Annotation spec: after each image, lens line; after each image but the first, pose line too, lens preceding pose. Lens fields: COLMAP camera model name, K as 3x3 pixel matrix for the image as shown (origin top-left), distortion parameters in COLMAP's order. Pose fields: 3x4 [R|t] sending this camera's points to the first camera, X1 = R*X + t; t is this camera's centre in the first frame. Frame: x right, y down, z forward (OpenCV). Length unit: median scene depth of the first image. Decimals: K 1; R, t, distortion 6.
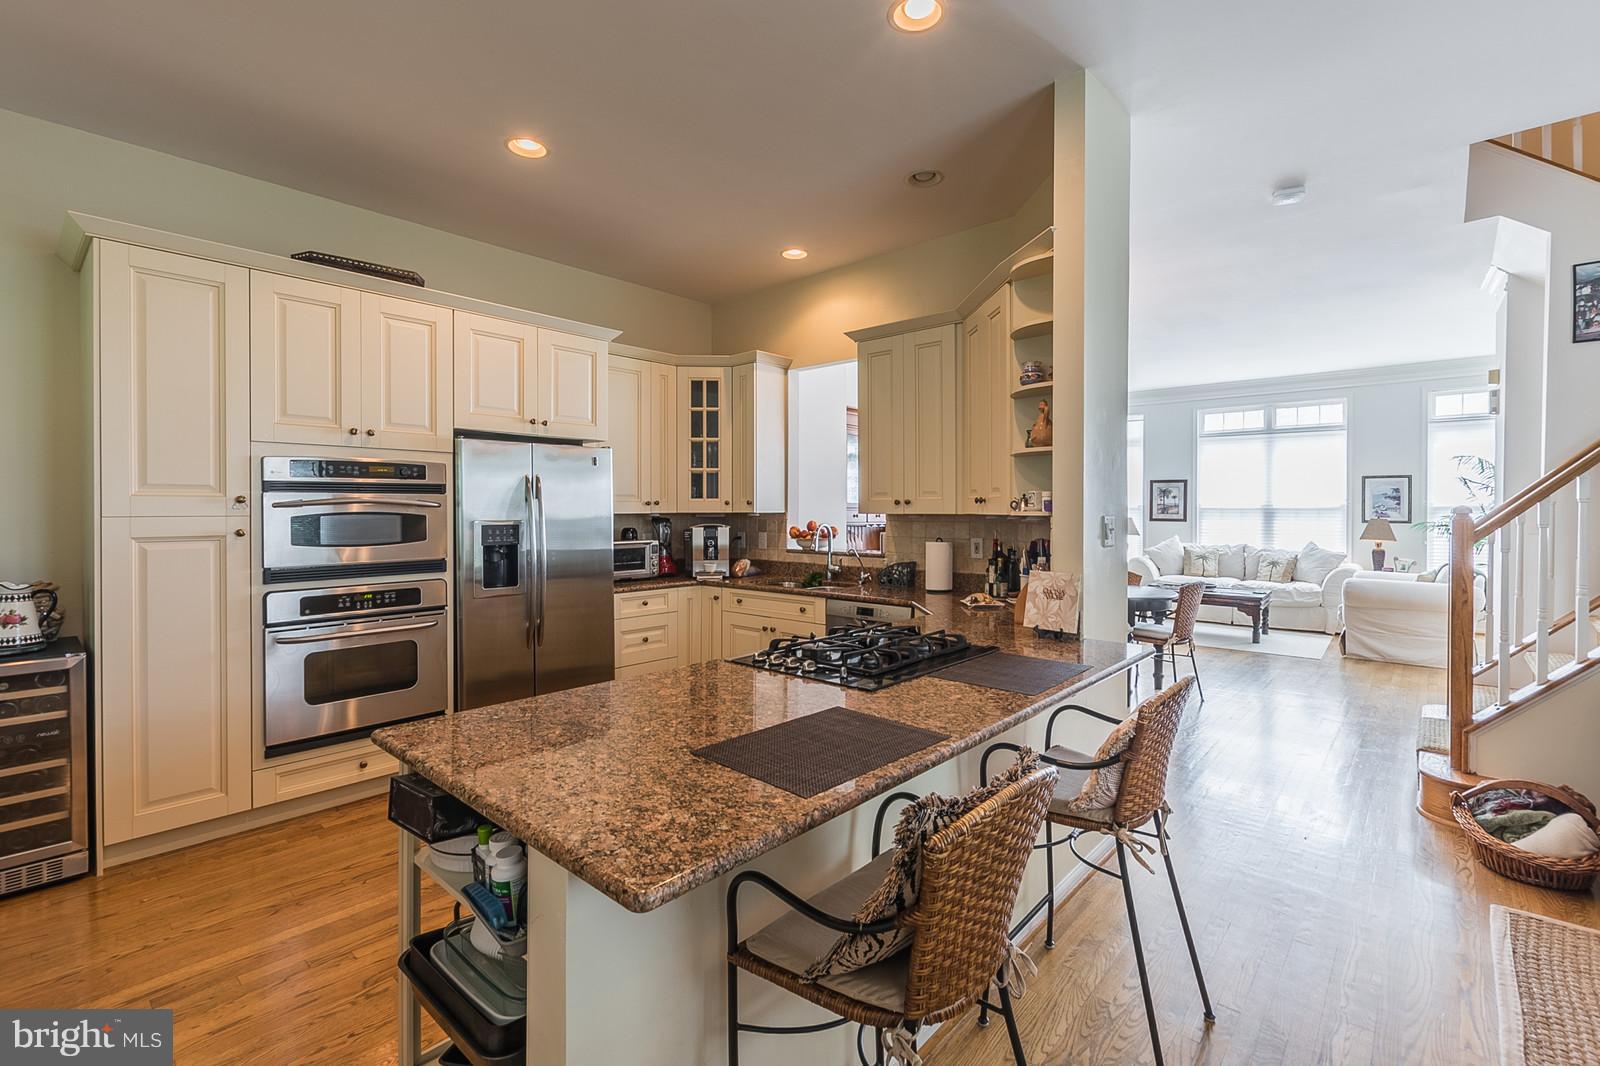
lens RADIAL K [[714.5, 0, 807.2], [0, 714.5, 516.9], [0, 0, 1]] dist [-0.005019, -0.000905]
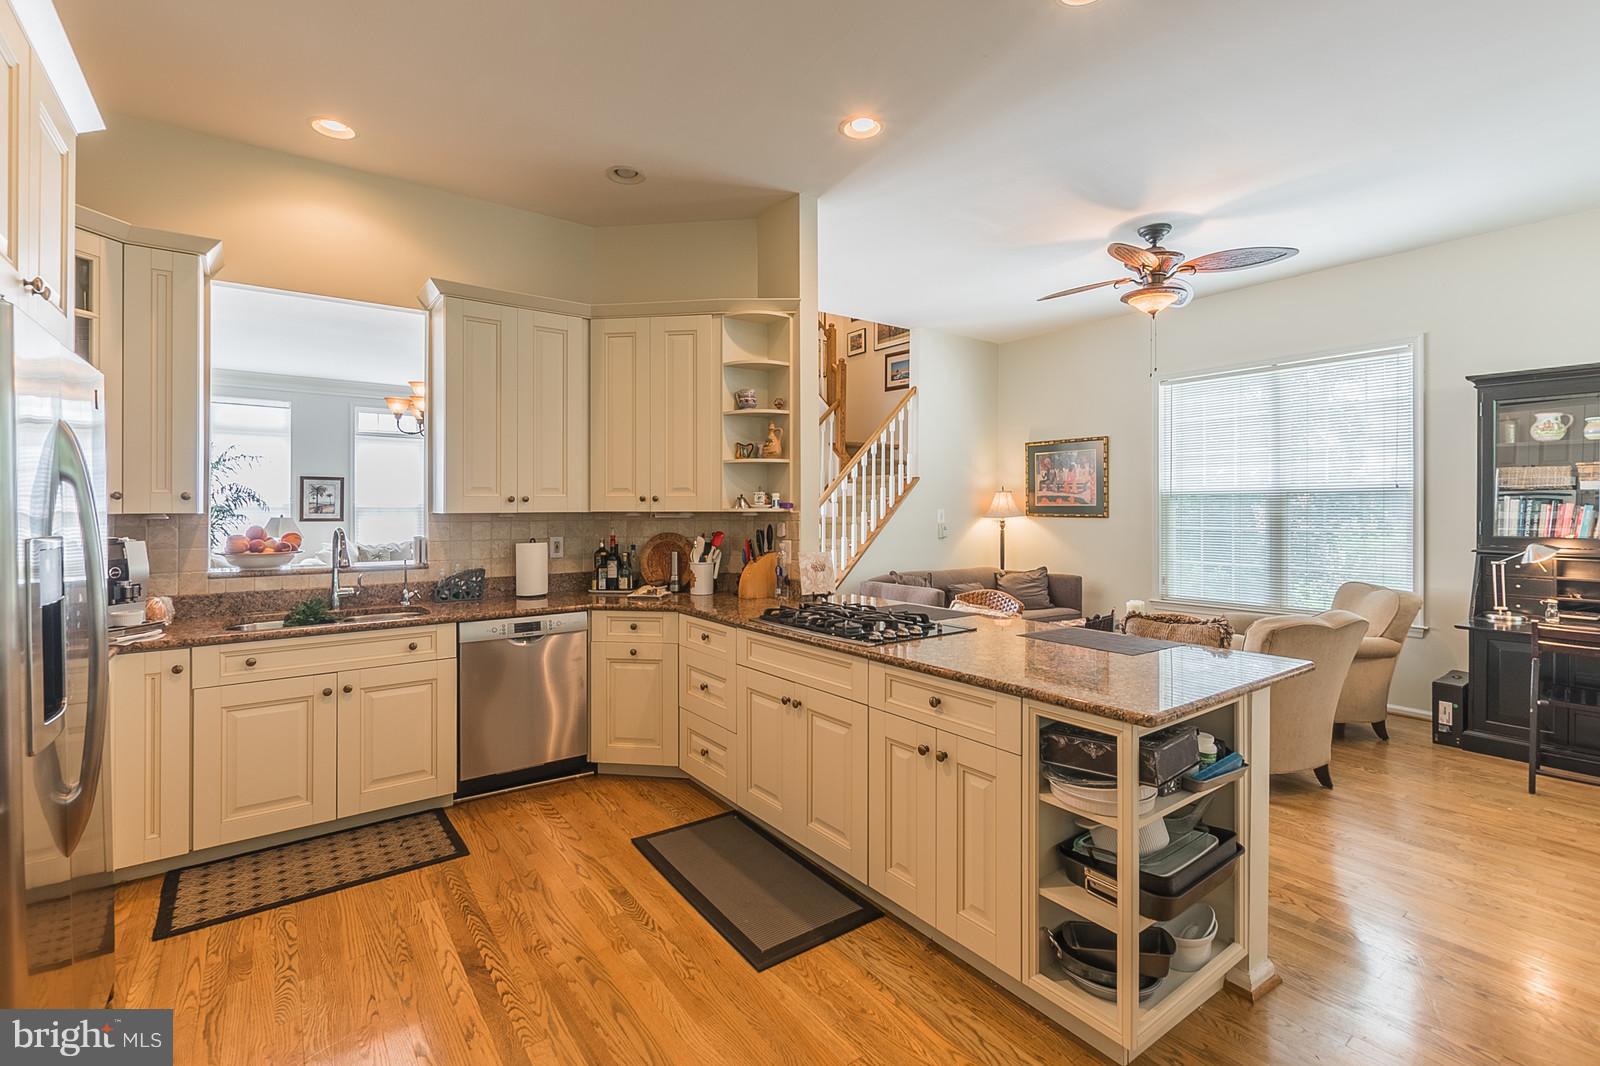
lens RADIAL K [[714.5, 0, 786.9], [0, 714.5, 508.8], [0, 0, 1]] dist [-0.005019, -0.000905]
pose [[0.197211, -0.000866, 0.980361, -0.349798], [0.011967, 0.999927, -0.001524, -0.001765], [-0.980288, 0.012032, 0.197207, 0.266867]]
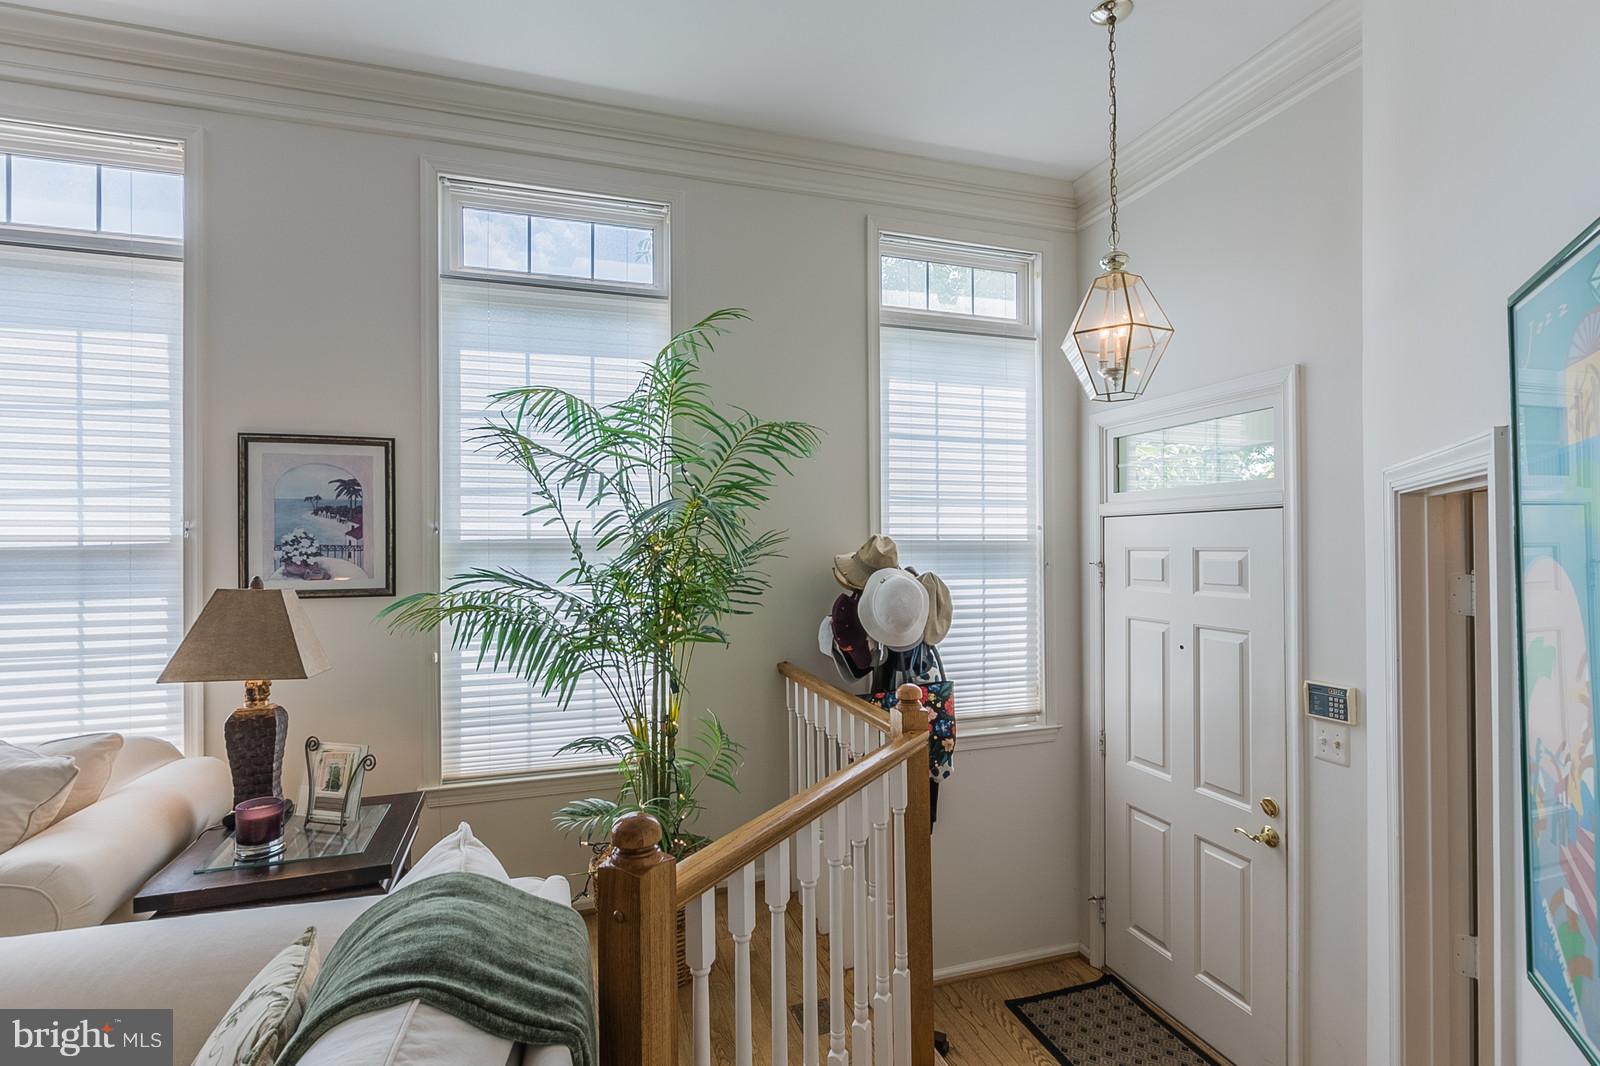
lens RADIAL K [[714.5, 0, 806.9], [0, 714.5, 539.0], [0, 0, 1]] dist [-0.005019, -0.000905]
pose [[0.503975, -0.001385, 0.863717, 0.671818], [0.015616, 0.999850, -0.007509, -0.010622], [-0.863577, 0.017272, 0.503921, 0.690310]]
